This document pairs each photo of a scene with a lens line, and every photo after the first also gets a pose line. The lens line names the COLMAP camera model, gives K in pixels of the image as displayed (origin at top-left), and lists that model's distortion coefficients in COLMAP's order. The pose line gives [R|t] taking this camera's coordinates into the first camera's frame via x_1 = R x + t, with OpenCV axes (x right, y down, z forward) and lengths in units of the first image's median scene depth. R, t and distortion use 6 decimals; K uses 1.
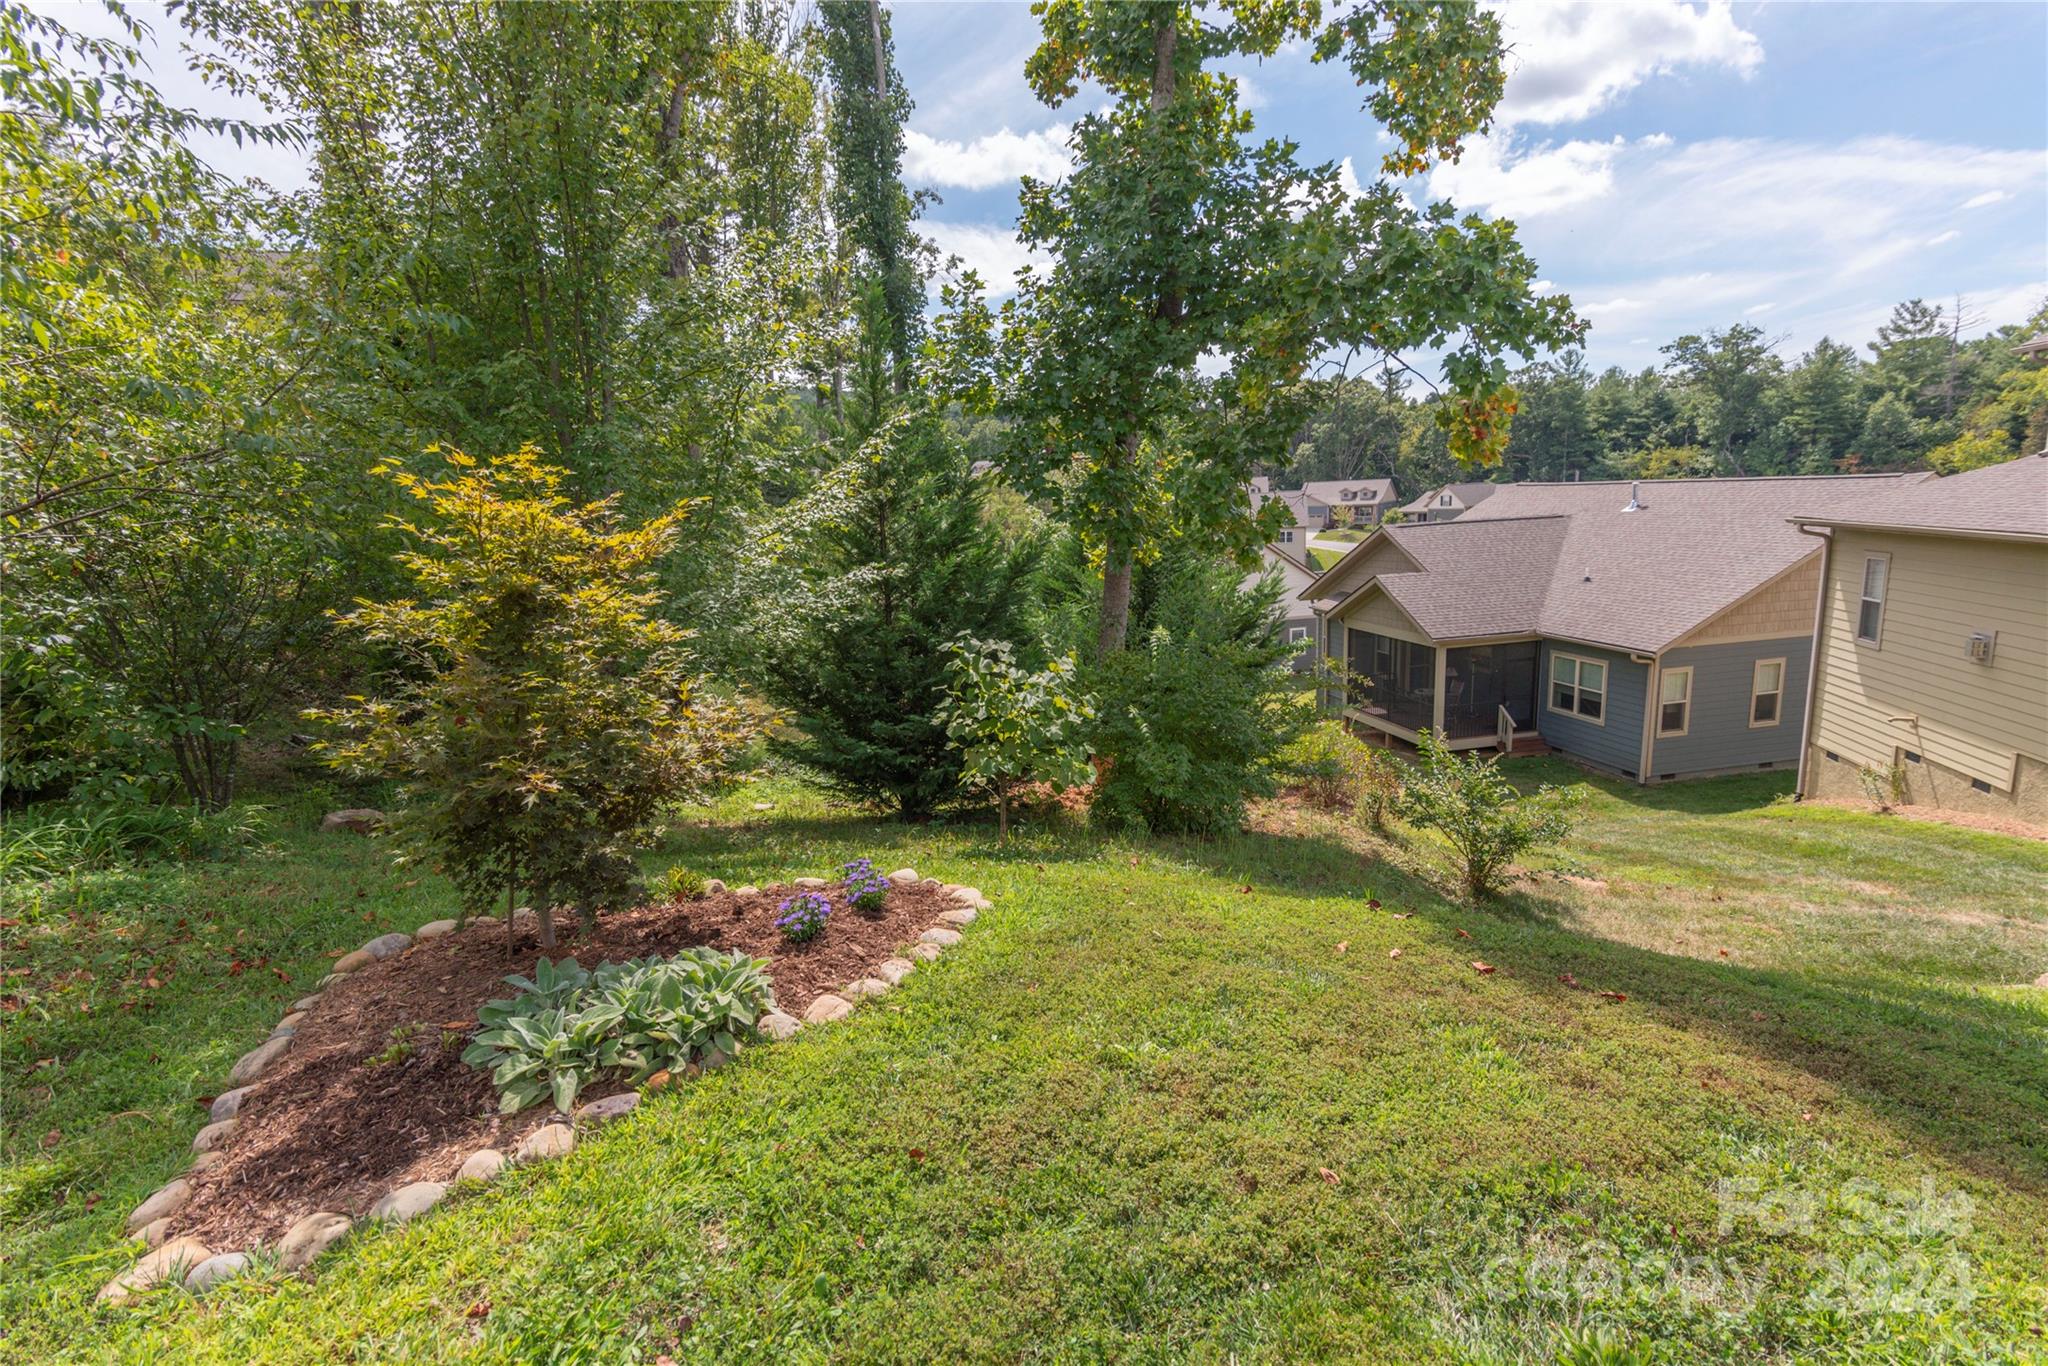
lens RADIAL K [[1003.4, 0, 1020.2], [0, 1003.4, 686.5], [0, 0, 1]] dist [0.007567, -0.000406]
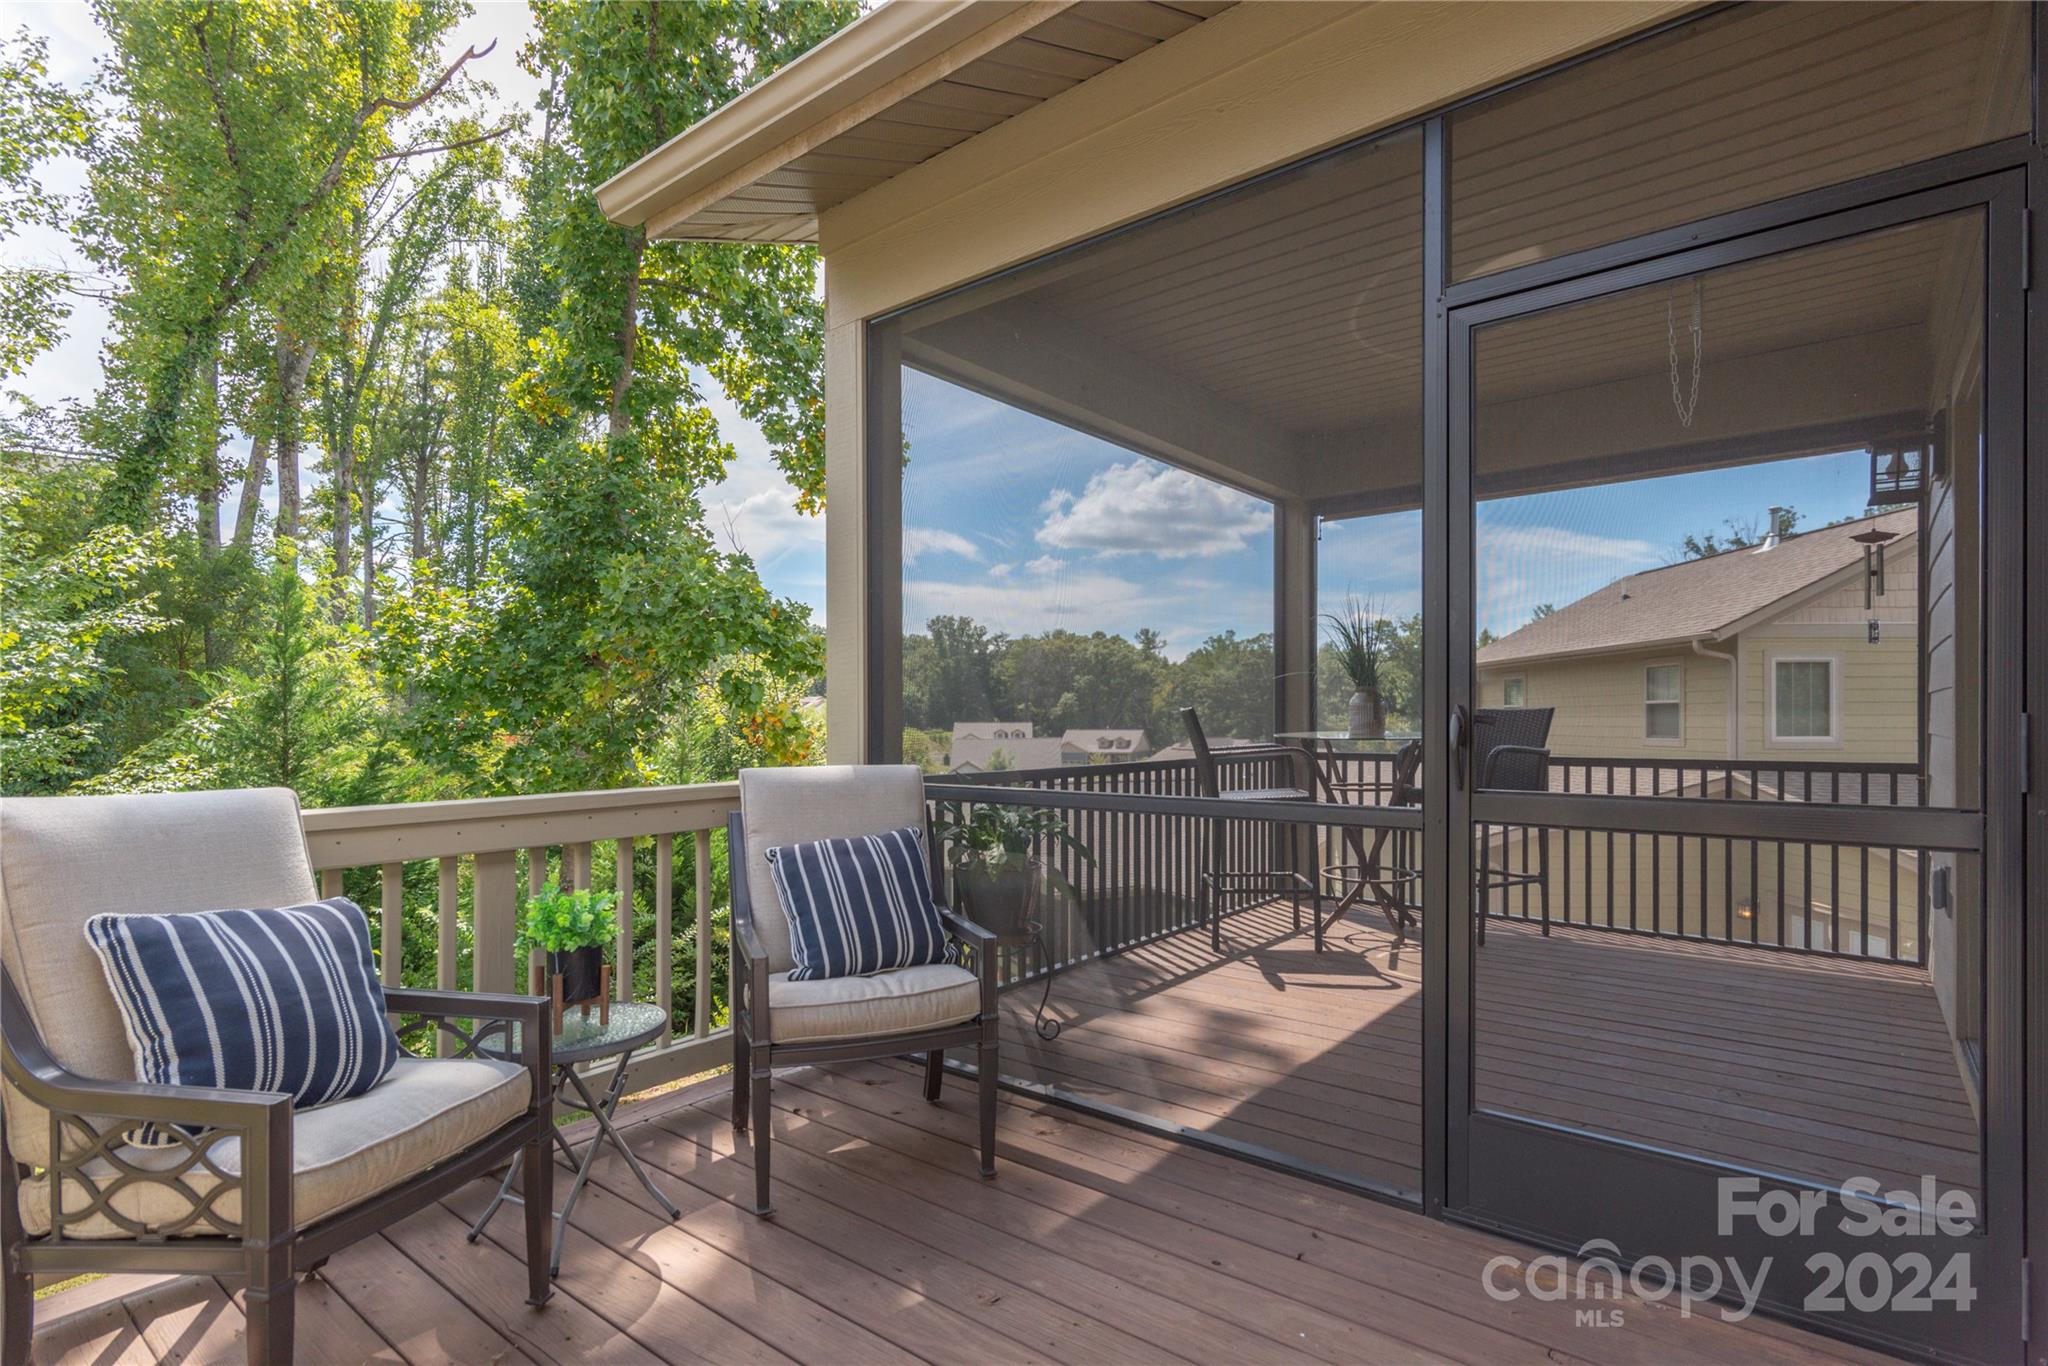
lens RADIAL K [[1017.4, 0, 1015.6], [0, 1017.4, 725.7], [0, 0, 1]] dist [0.001540, 0.000103]
pose [[0.977750, 0.044063, 0.205093, 0.379017], [-0.003467, 0.980952, -0.194220, -0.027740], [-0.209745, 0.189188, 0.959278, -0.162744]]
